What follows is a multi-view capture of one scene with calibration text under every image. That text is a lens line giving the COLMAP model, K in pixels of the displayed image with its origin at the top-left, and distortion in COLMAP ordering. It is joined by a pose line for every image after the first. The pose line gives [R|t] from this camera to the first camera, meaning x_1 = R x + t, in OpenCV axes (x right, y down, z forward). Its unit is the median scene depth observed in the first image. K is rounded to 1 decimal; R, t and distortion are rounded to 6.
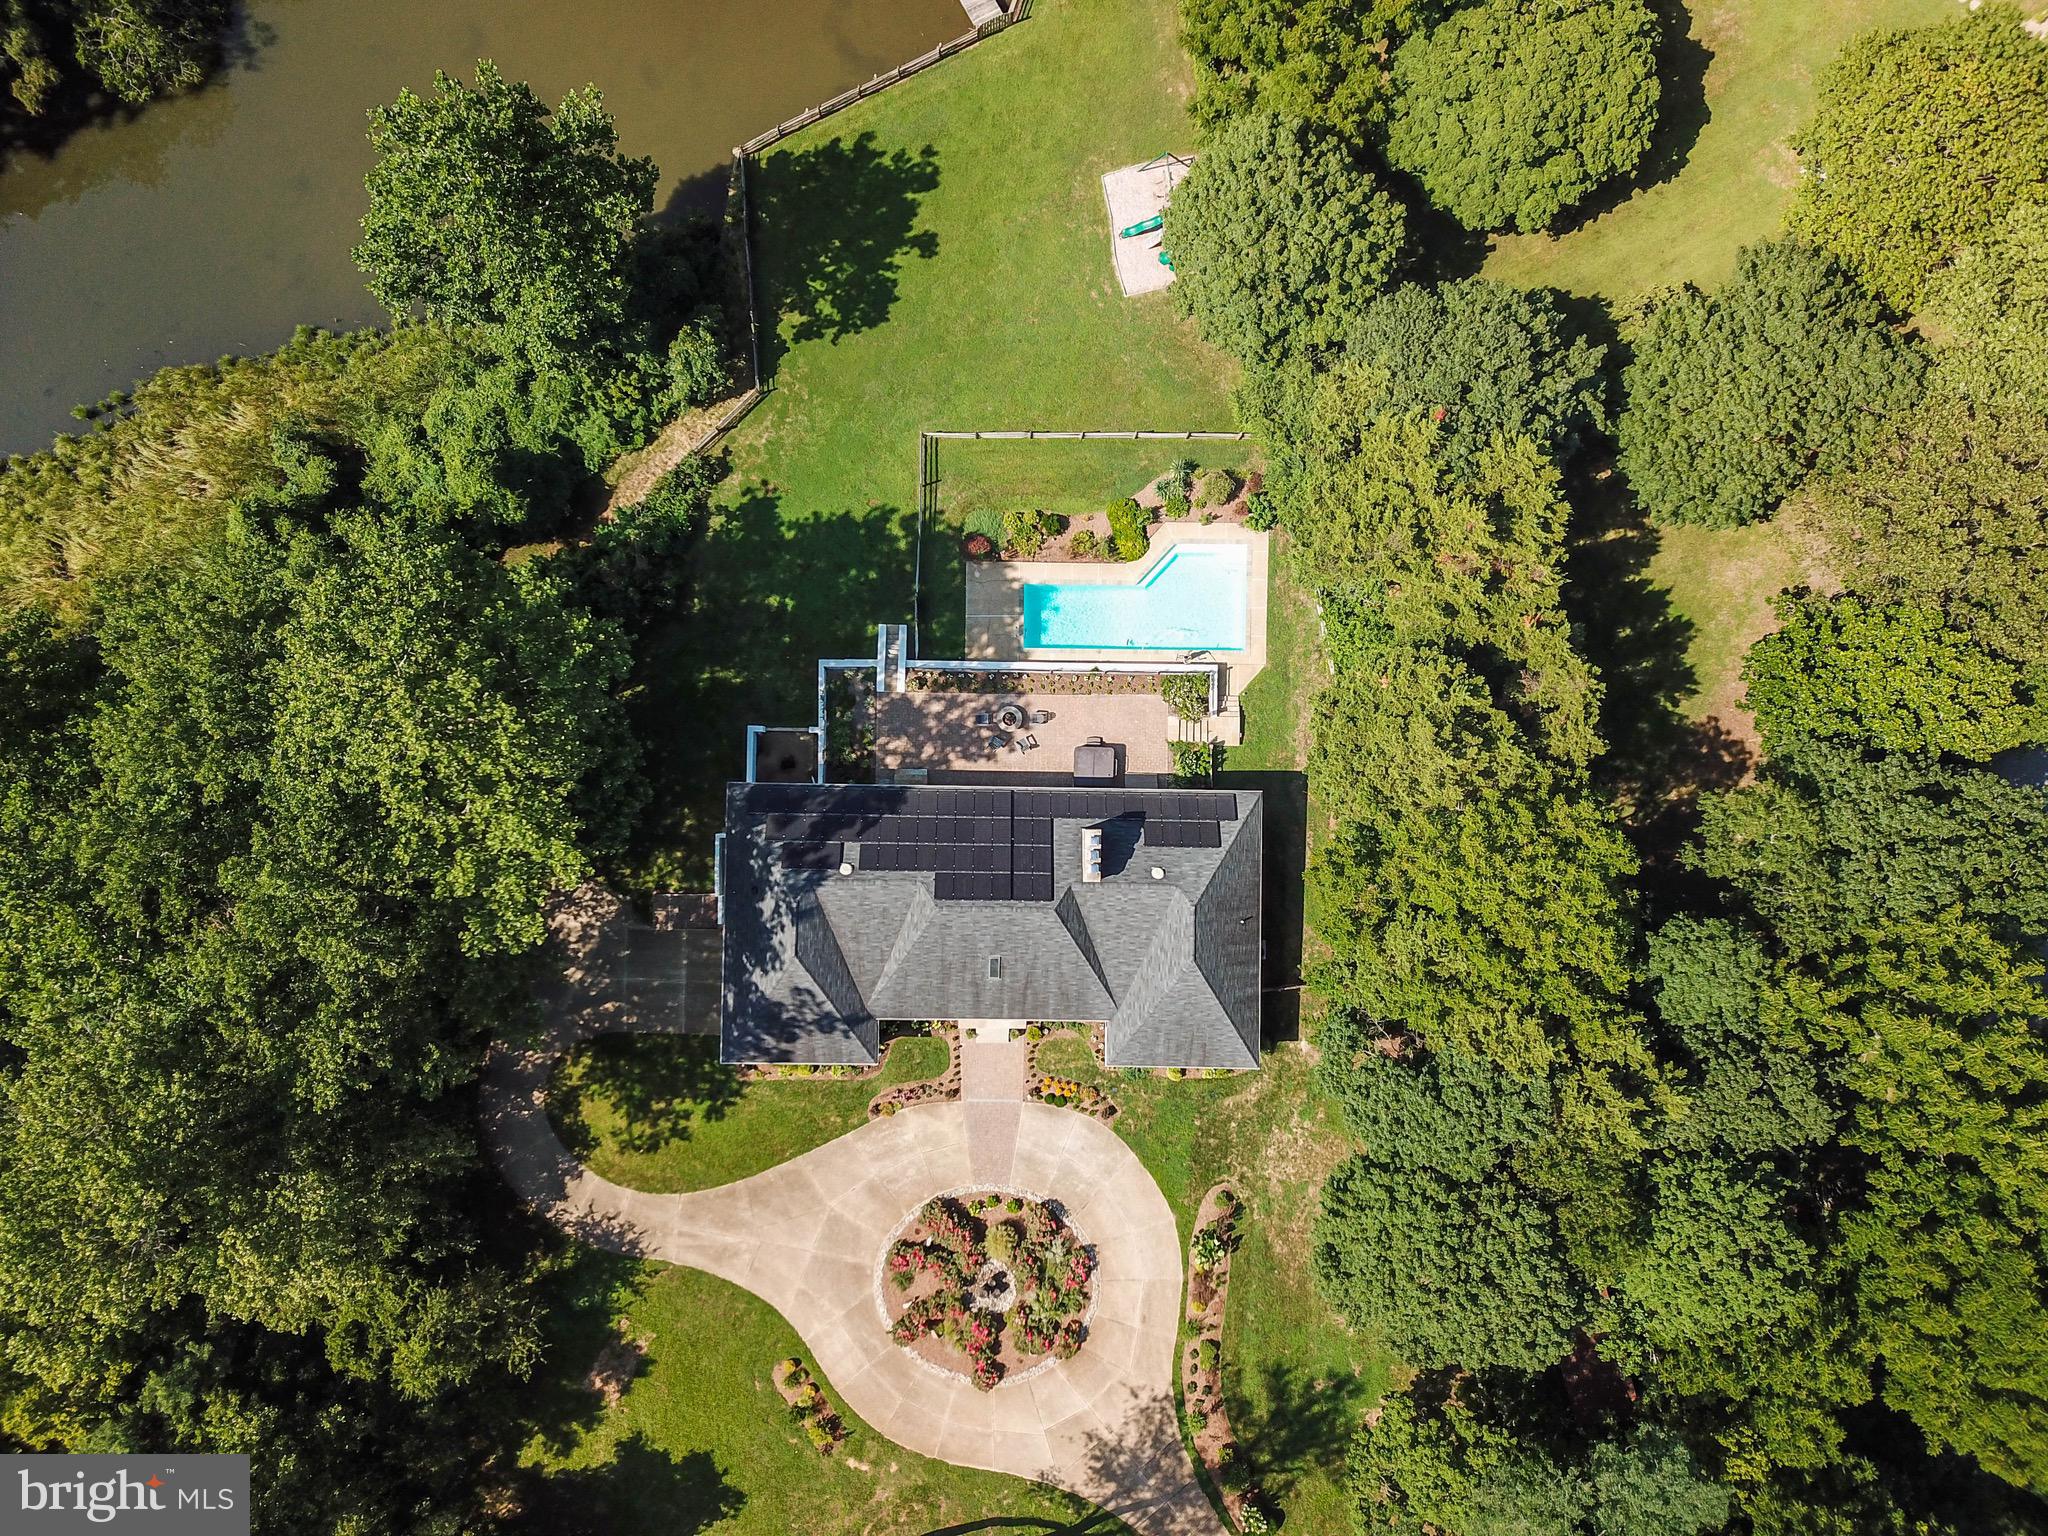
lens RADIAL K [[1589.8, 0, 1029.2], [0, 1589.8, 768.3], [0, 0, 1]] dist [0.003272, 0.010730]
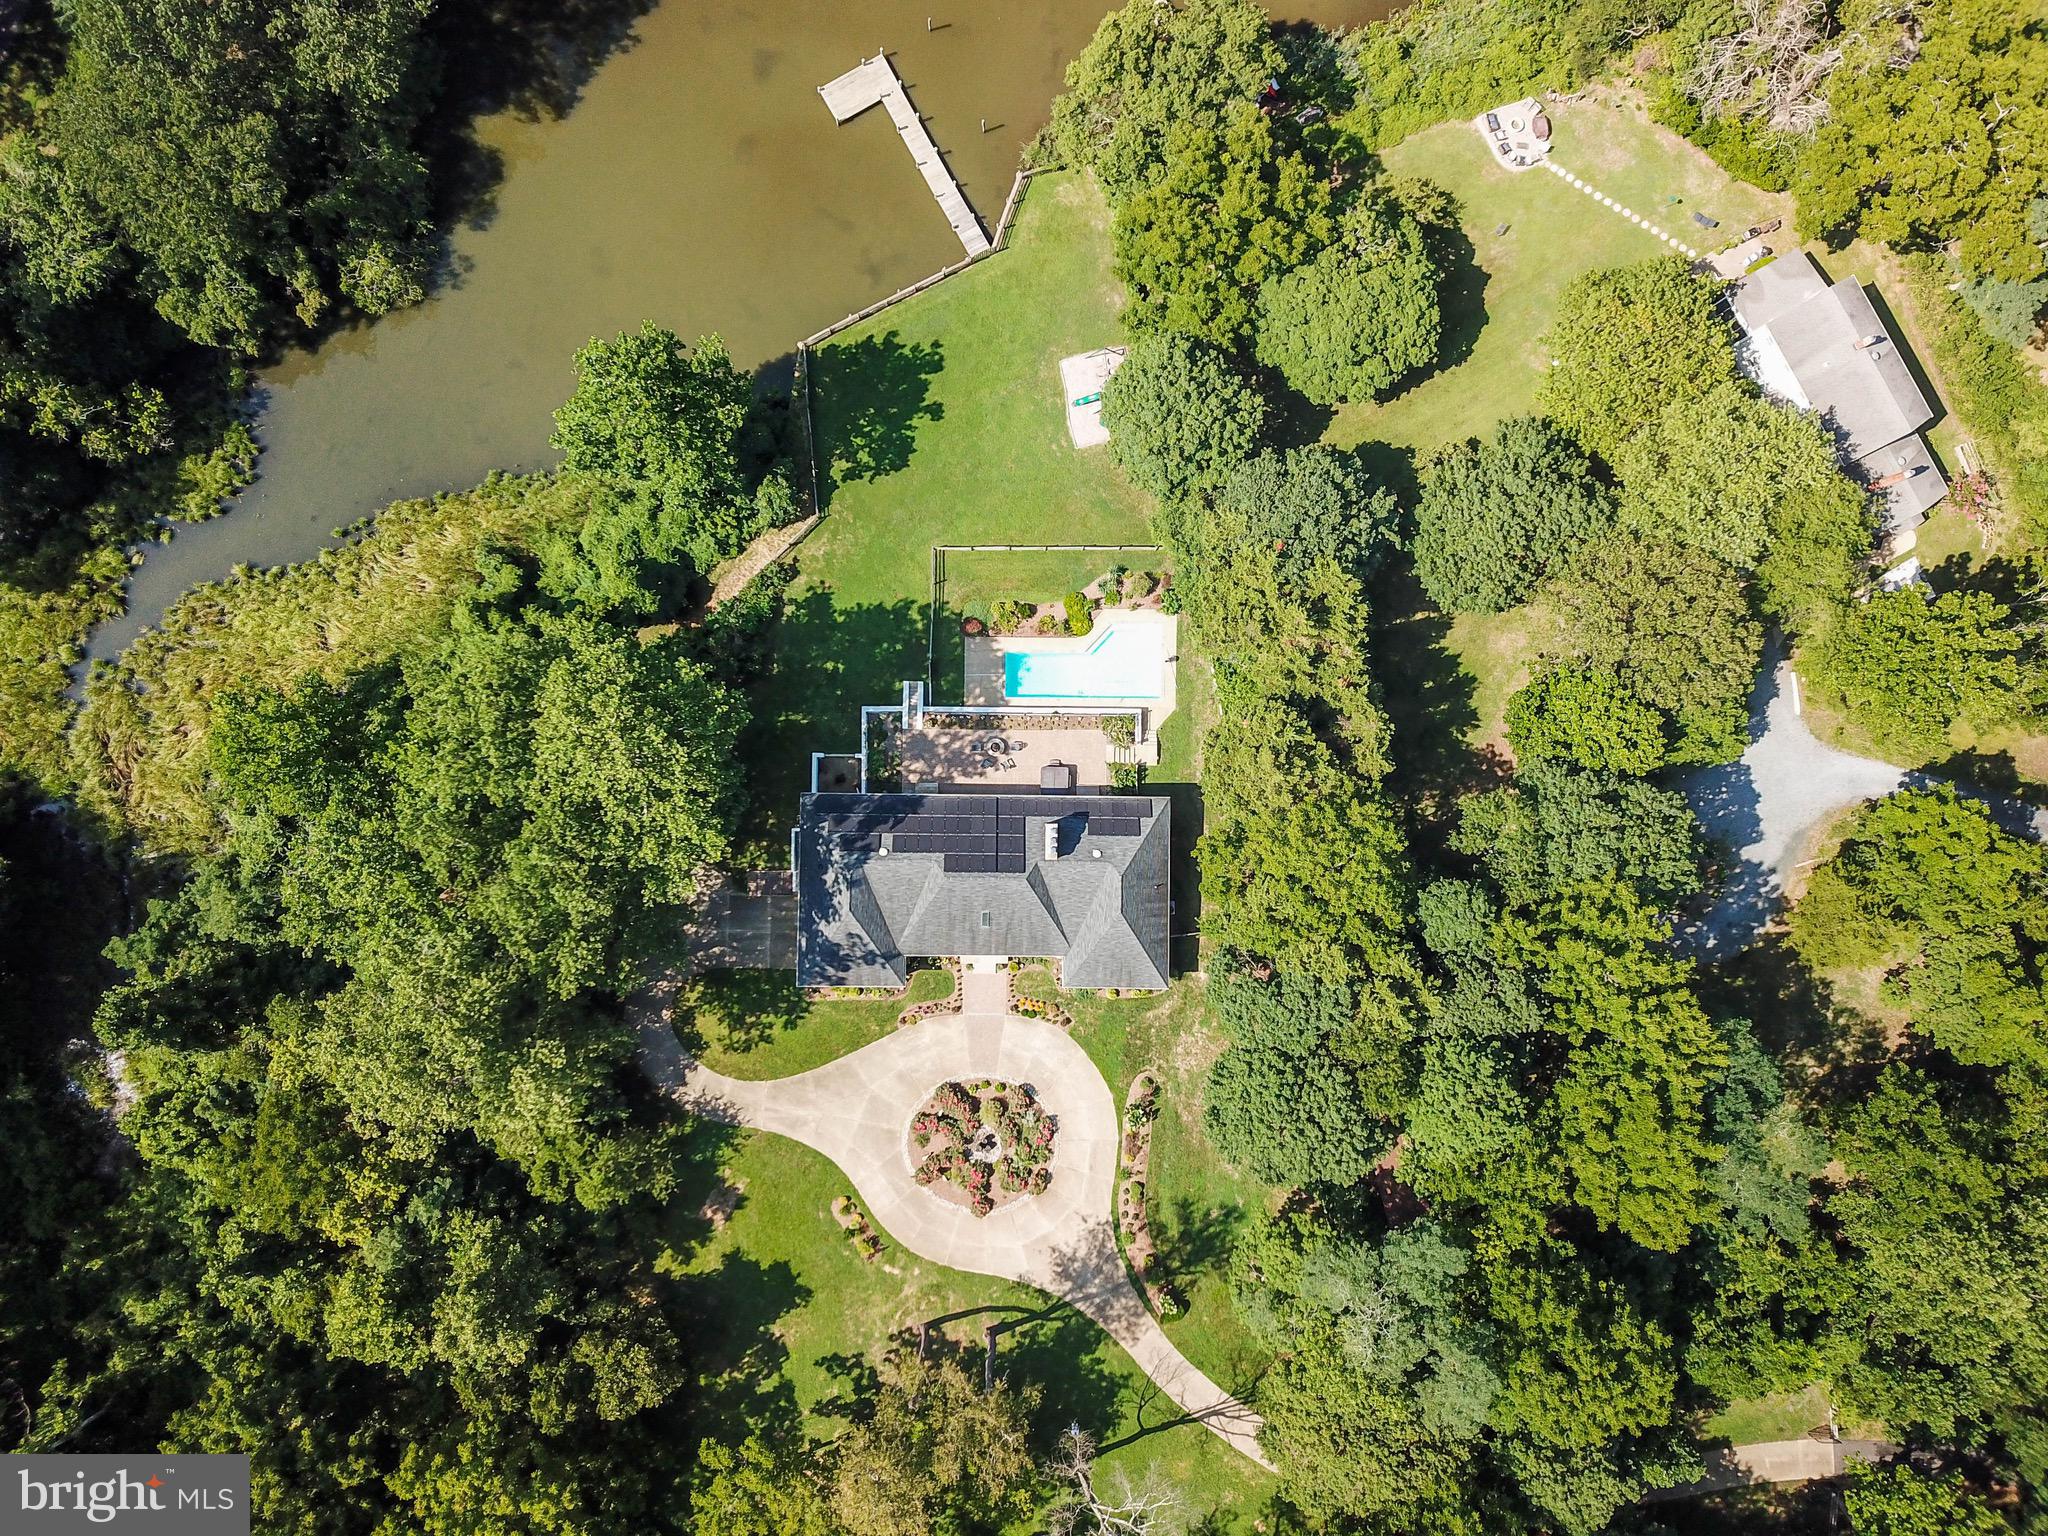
lens RADIAL K [[1589.8, 0, 1023.1], [0, 1589.8, 770.4], [0, 0, 1]] dist [0.003272, 0.010730]
pose [[0.999986, -0.004289, -0.003035, 0.017574], [0.004281, 0.999988, -0.002537, -0.007172], [0.003046, 0.002524, 0.999992, -0.445713]]
